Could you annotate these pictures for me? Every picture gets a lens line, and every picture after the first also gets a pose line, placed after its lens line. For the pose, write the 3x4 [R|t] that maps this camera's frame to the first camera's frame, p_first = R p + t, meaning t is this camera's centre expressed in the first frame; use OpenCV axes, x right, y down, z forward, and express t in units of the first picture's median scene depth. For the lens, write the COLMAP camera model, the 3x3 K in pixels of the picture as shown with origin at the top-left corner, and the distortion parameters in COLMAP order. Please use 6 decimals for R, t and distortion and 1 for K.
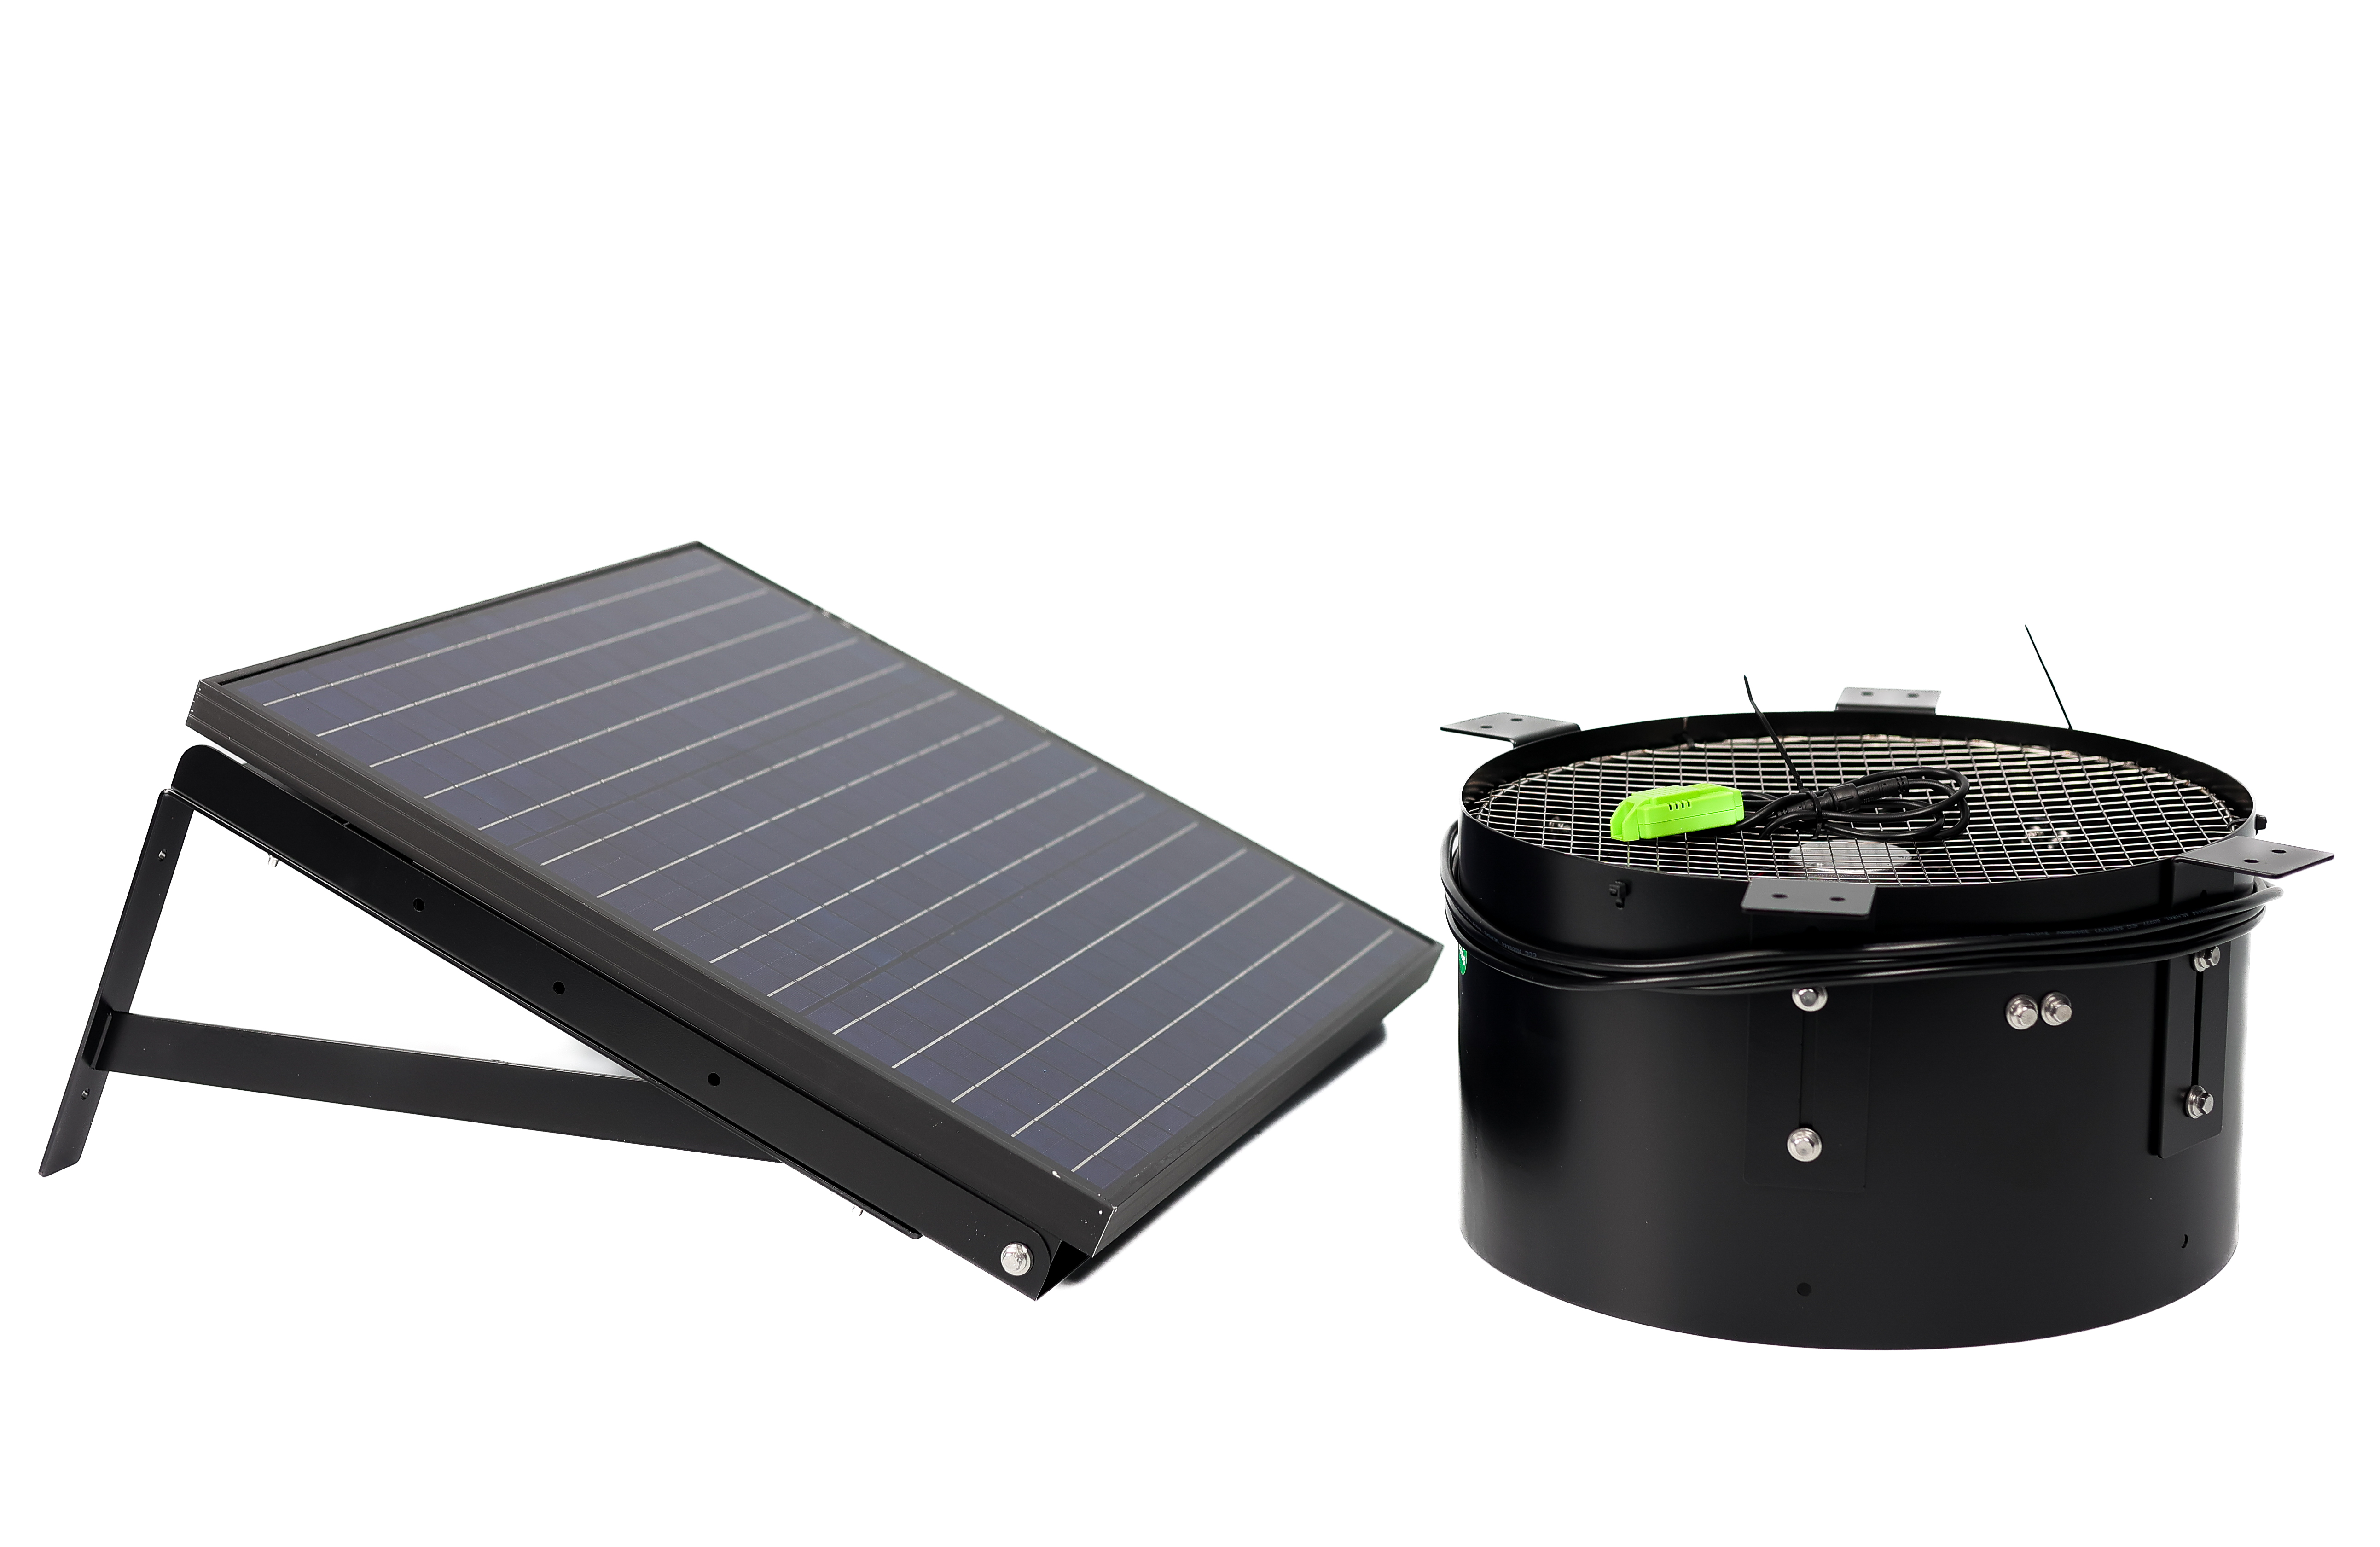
lens RADIAL K [[3636.0, 0, 1190.7], [0, 3636.0, 775.5], [0, 0, 1]] dist [-0.037168, 0.028544]
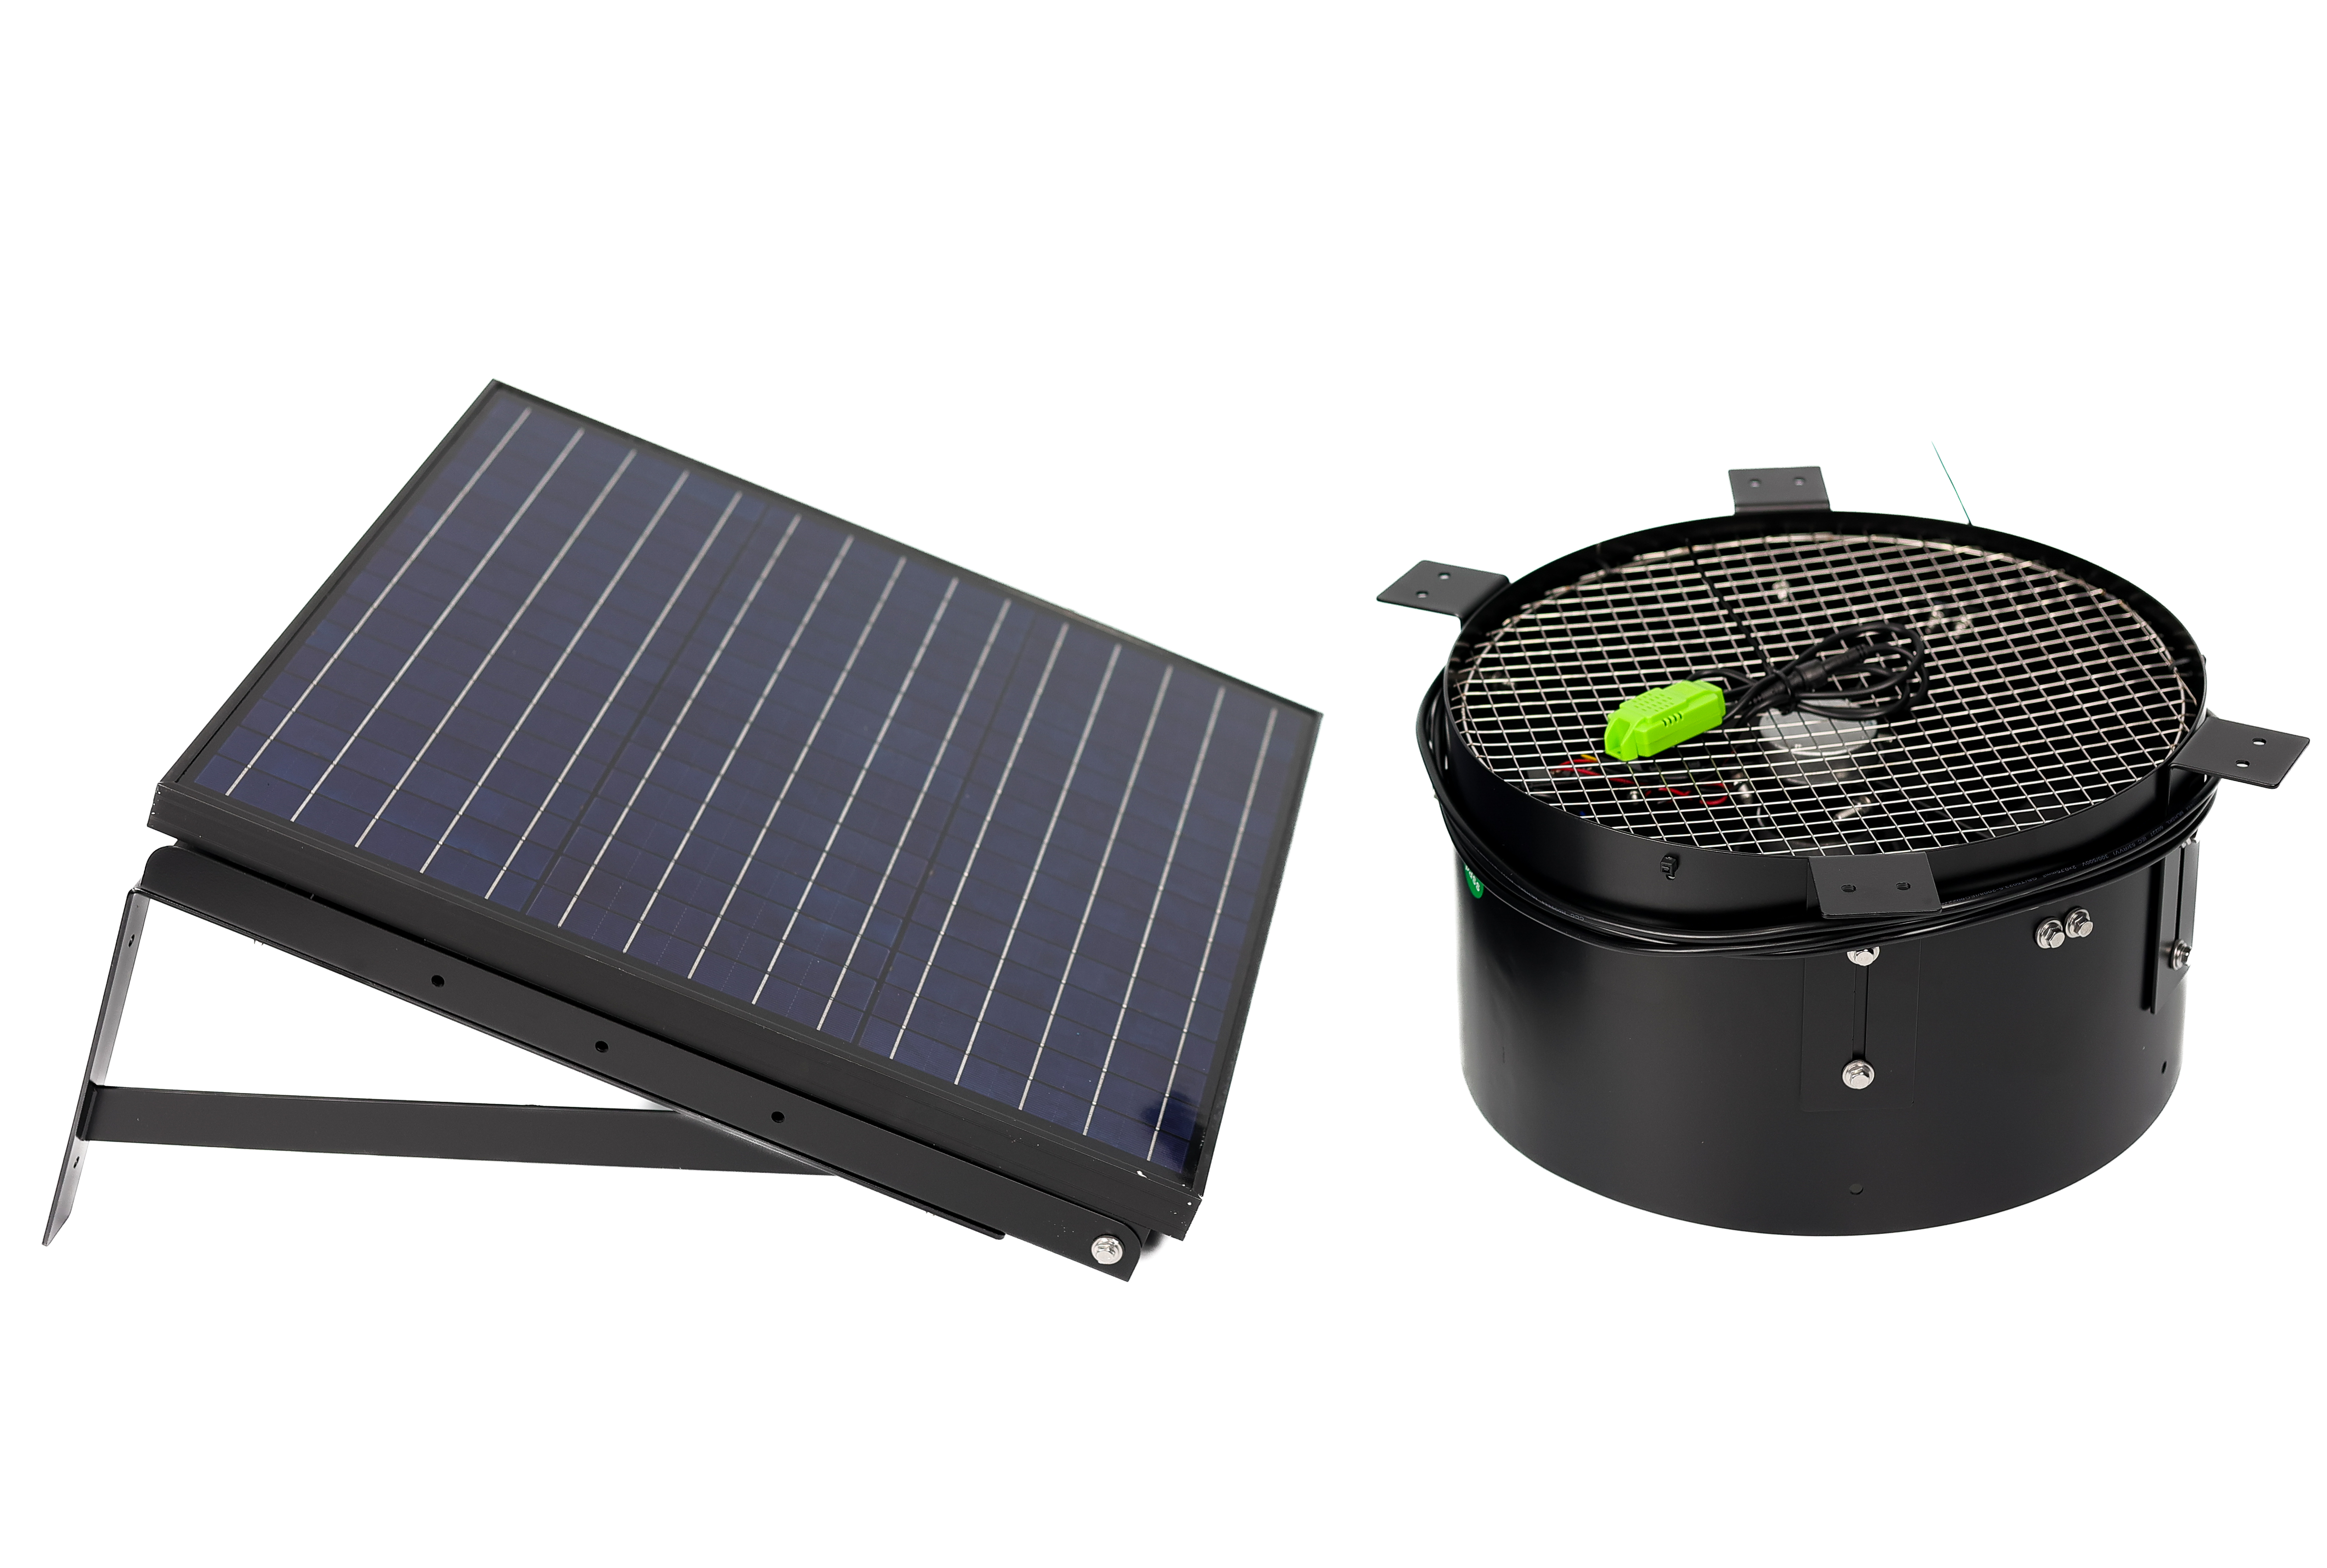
lens RADIAL K [[3640.8, 0, 1163.5], [0, 3640.8, 784.0], [0, 0, 1]] dist [-0.013387, -0.049837]
pose [[0.974782, -0.150788, 0.164511, -0.172326], [0.100256, 0.954507, 0.280830, -0.268008], [-0.199372, -0.257255, 0.945553, 0.041785]]
